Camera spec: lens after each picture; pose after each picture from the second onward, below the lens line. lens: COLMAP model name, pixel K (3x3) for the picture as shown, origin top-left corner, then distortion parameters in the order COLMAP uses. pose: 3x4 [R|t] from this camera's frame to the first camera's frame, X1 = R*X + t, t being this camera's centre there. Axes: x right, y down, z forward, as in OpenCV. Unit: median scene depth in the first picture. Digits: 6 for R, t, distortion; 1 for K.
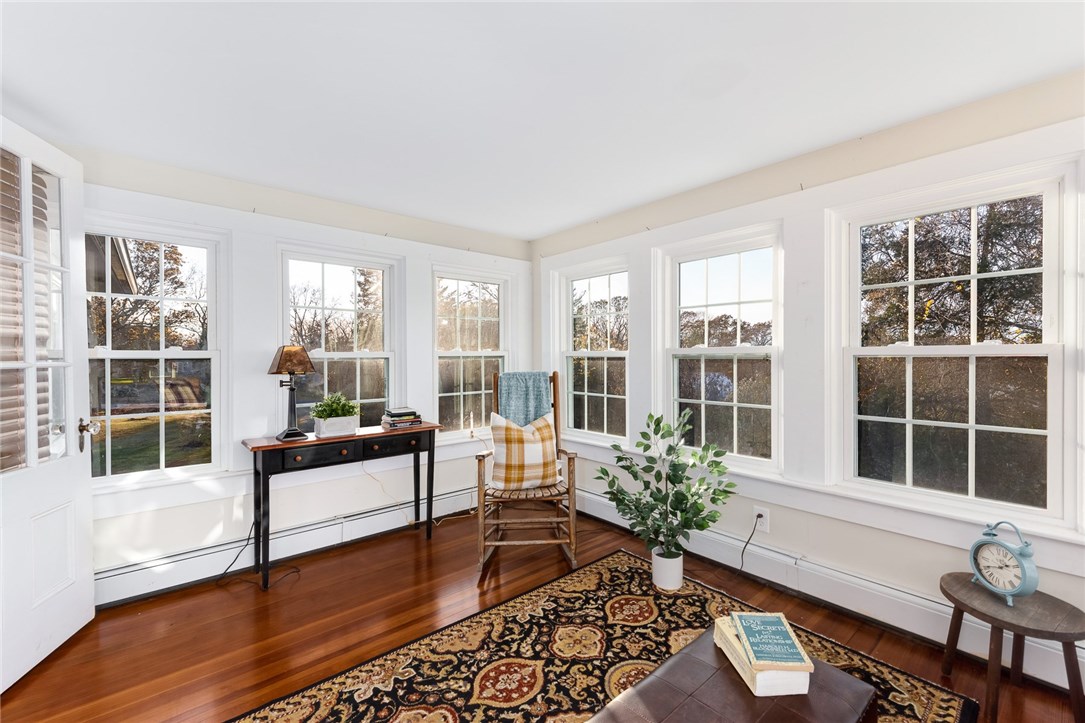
lens RADIAL K [[442.0, 0, 540.8], [0, 442.0, 363.0], [0, 0, 1]] dist [0.002459, -0.000376]
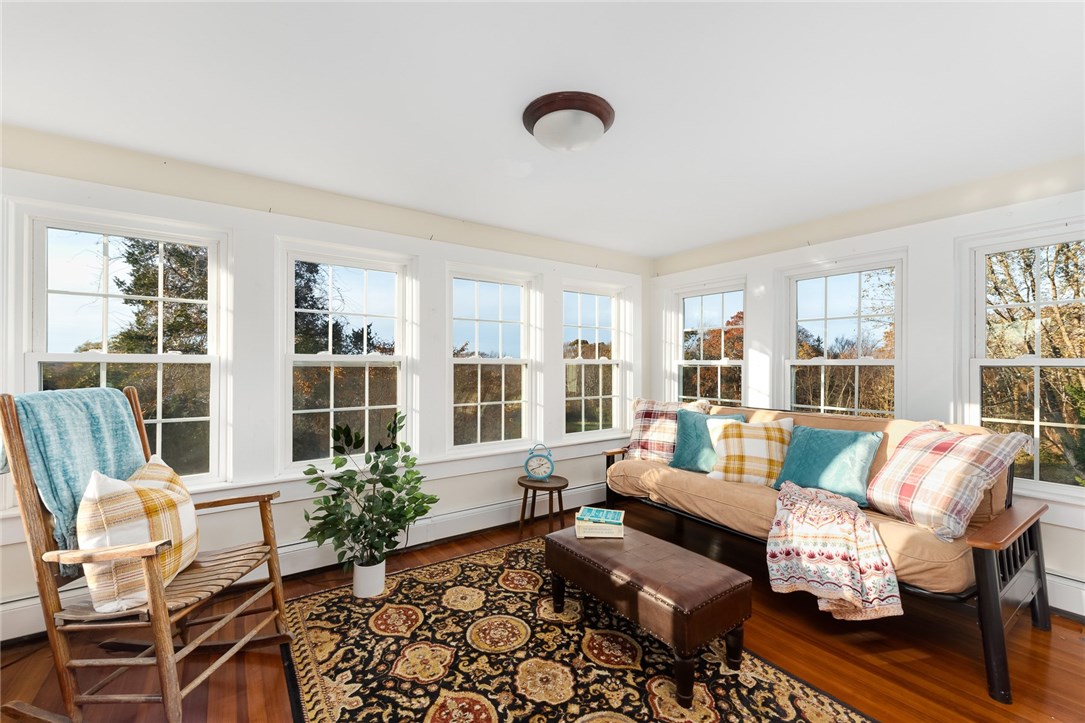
lens RADIAL K [[442.0, 0, 537.1], [0, 442.0, 362.8], [0, 0, 1]] dist [0.002459, -0.000376]
pose [[0.107093, 0.008329, 0.994214, -0.781138], [0.005614, 0.999944, -0.008982, -0.009328], [-0.994233, 0.006543, 0.107040, 0.595232]]
